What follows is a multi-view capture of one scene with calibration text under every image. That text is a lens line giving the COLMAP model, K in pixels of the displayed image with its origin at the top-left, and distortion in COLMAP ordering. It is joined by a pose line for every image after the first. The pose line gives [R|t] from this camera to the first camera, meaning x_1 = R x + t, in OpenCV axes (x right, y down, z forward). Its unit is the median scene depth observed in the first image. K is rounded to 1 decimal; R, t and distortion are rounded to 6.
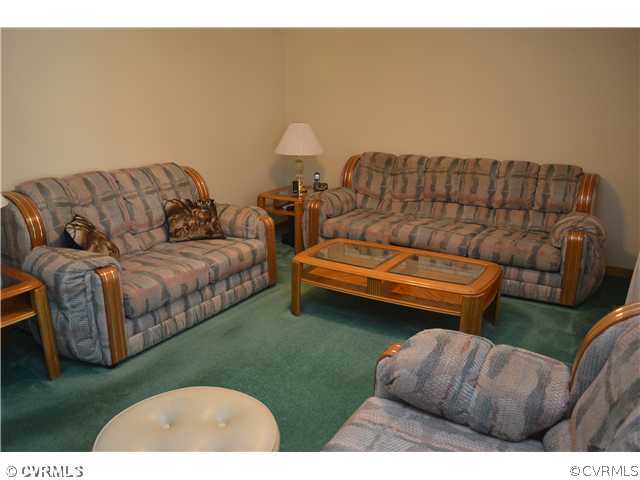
lens RADIAL K [[507.7, 0, 320.0], [0, 507.7, 240.0], [0, 0, 1]] dist [-0.083000, 0.017919]
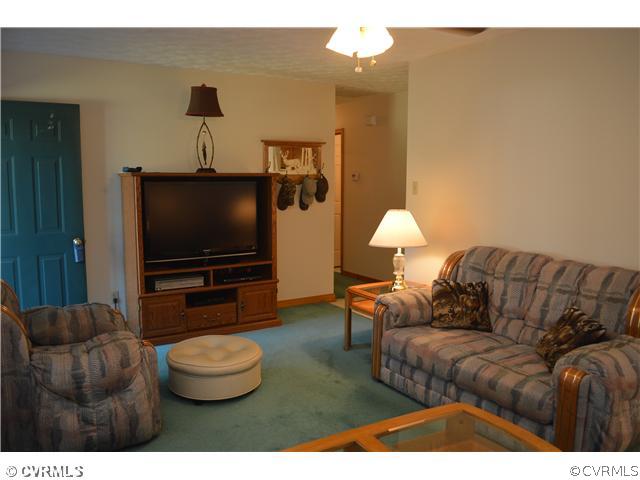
lens RADIAL K [[507.7, 0, 320.0], [0, 507.7, 240.0], [0, 0, 1]] dist [-0.083000, 0.017919]
pose [[-0.457702, 0.106216, -0.882738, 0.862777], [-0.240360, 0.941089, 0.237865, -0.408253], [0.856000, 0.321046, -0.405208, 1.403066]]
